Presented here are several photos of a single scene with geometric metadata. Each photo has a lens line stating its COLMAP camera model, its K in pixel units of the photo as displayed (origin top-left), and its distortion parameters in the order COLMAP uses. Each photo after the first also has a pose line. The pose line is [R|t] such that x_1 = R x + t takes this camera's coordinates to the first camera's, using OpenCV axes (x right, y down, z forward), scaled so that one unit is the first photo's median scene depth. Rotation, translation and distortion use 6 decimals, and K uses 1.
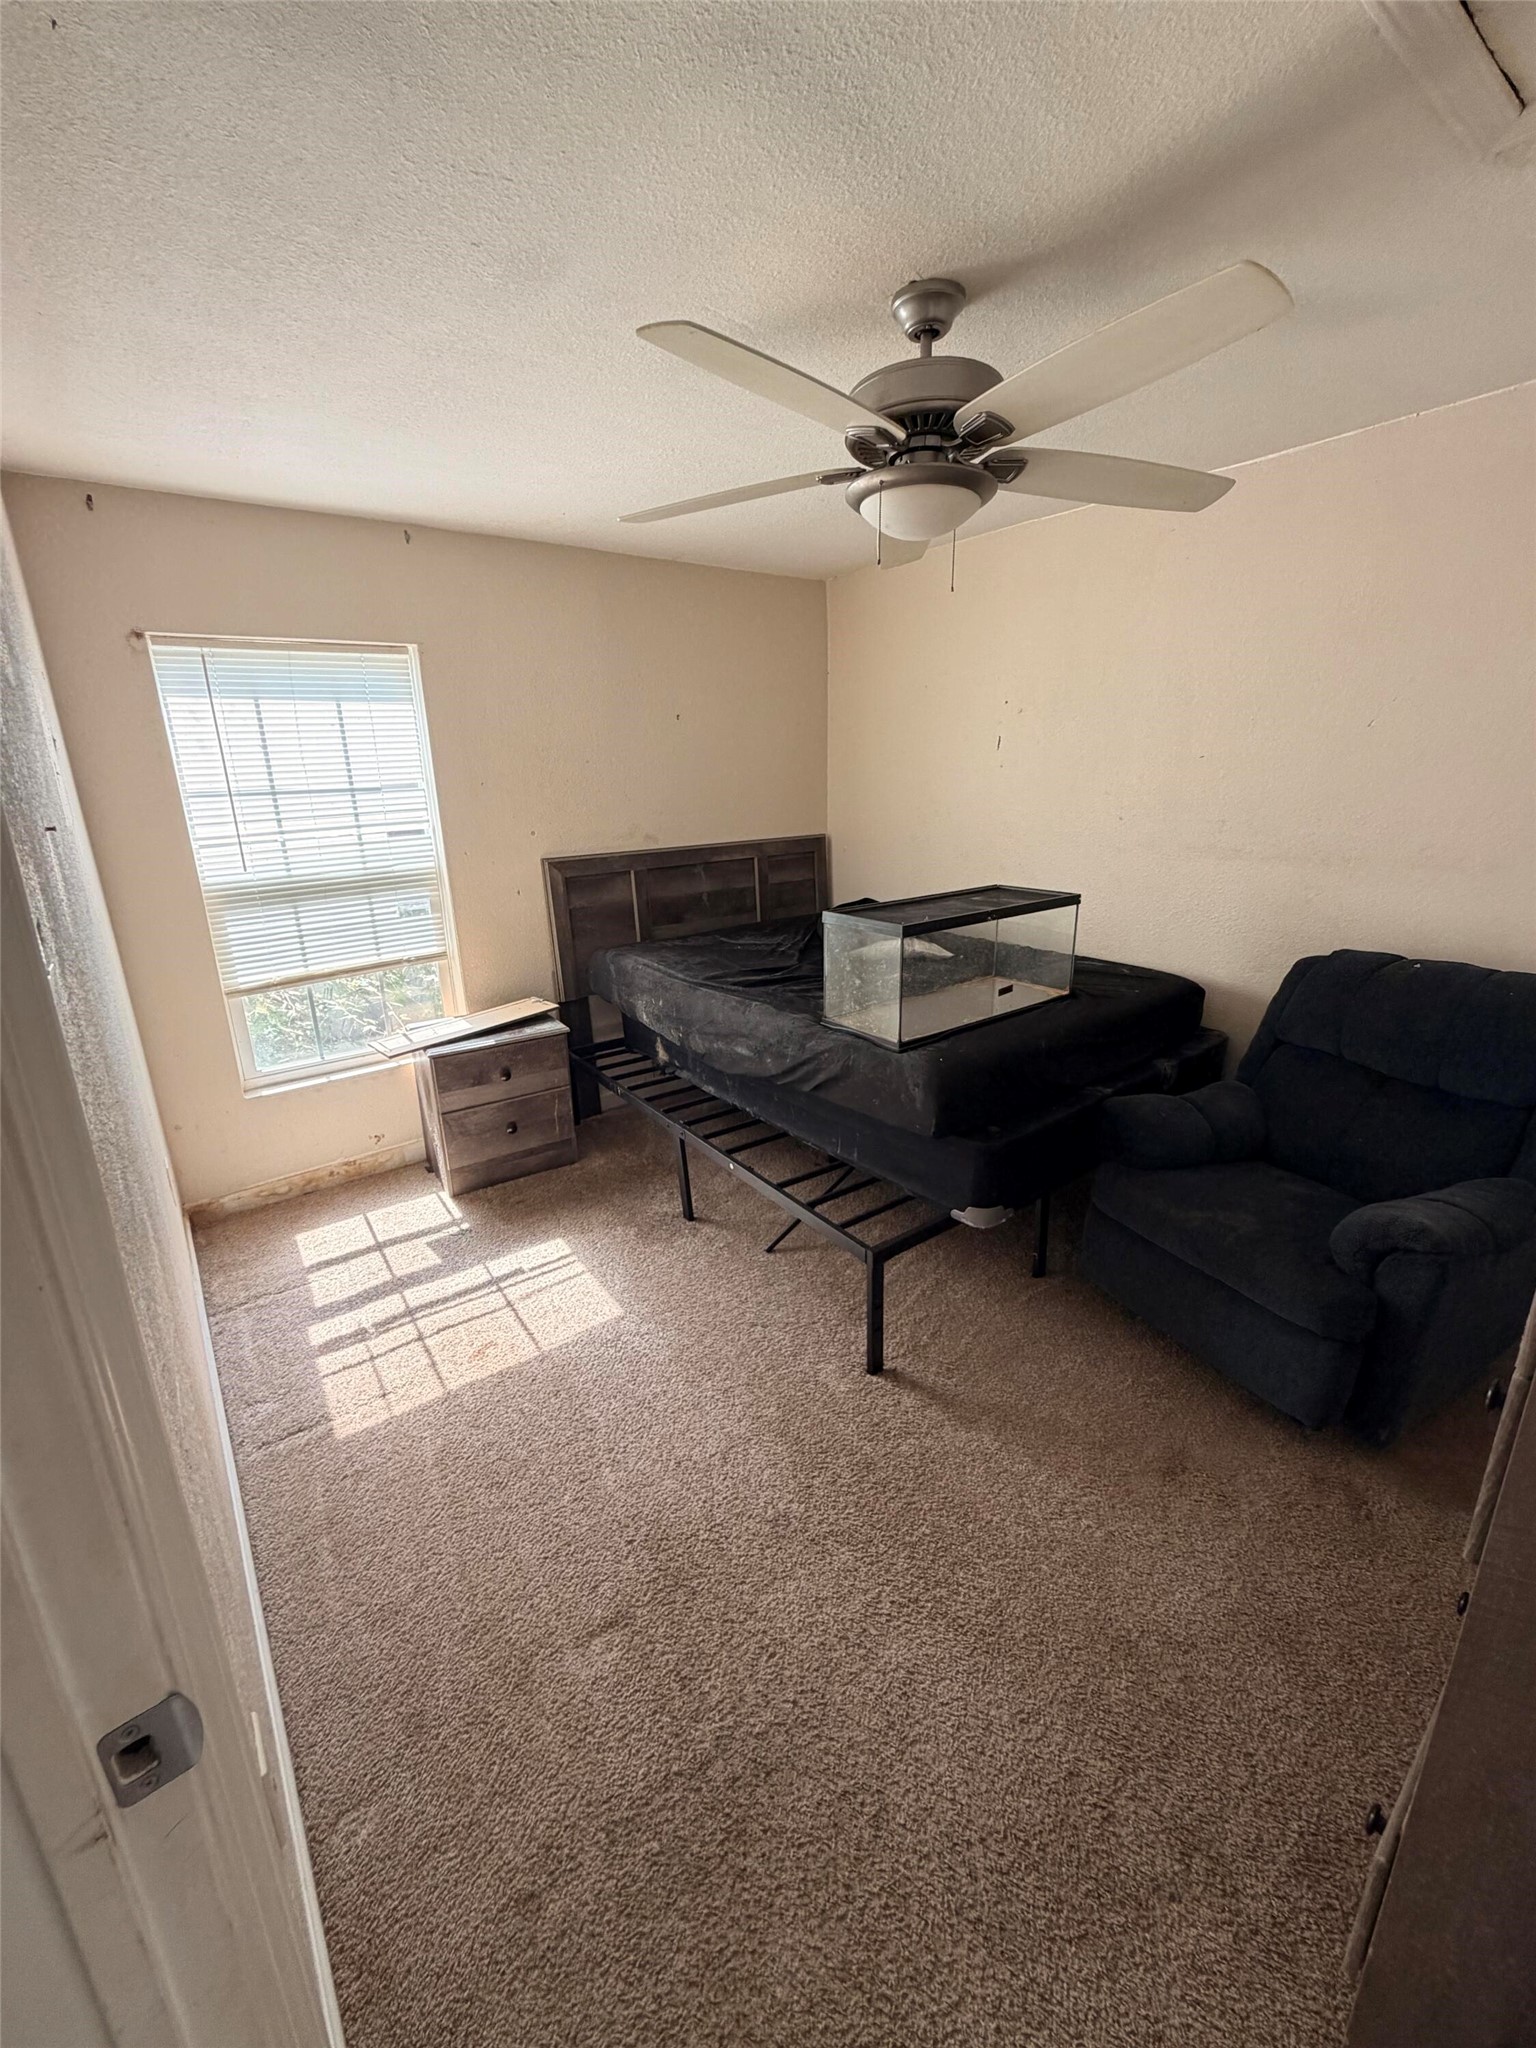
lens RADIAL K [[817.7, 0, 768.0], [0, 817.7, 1017.1], [0, 0, 1]] dist [0.000559, 0.000869]
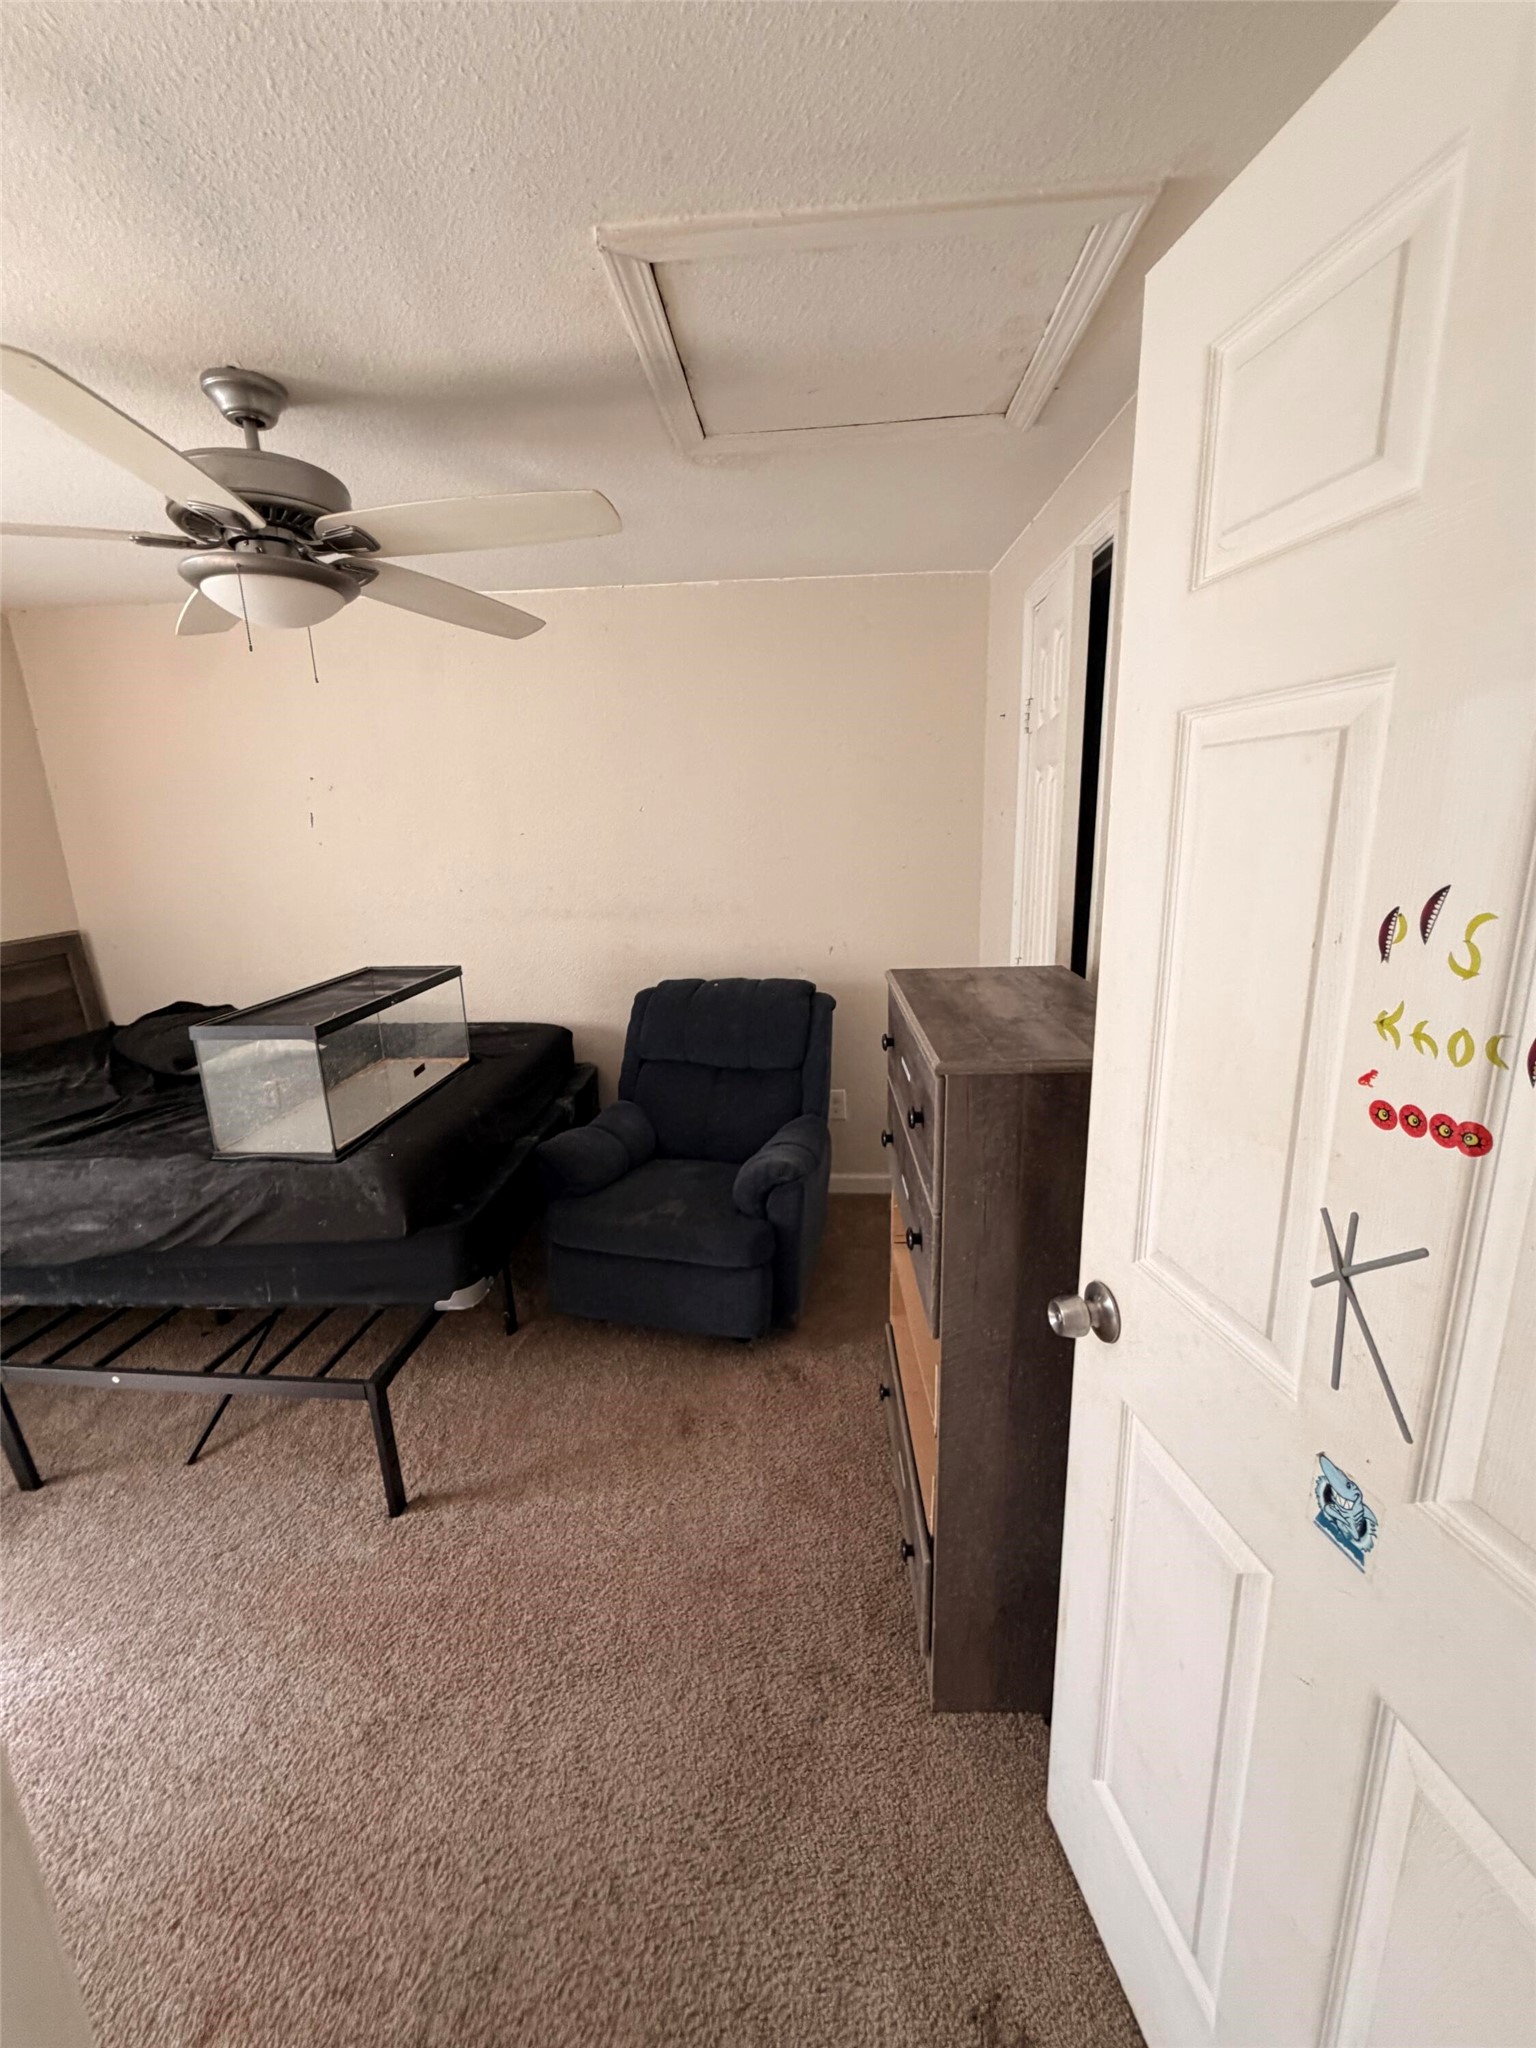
lens RADIAL K [[817.7, 0, 768.0], [0, 817.7, 1017.1], [0, 0, 1]] dist [0.000559, 0.000869]
pose [[0.660683, -0.177964, 0.729265, -0.157716], [0.228259, 0.973117, 0.030680, -0.032269], [-0.715120, 0.146191, 0.683544, 0.008349]]
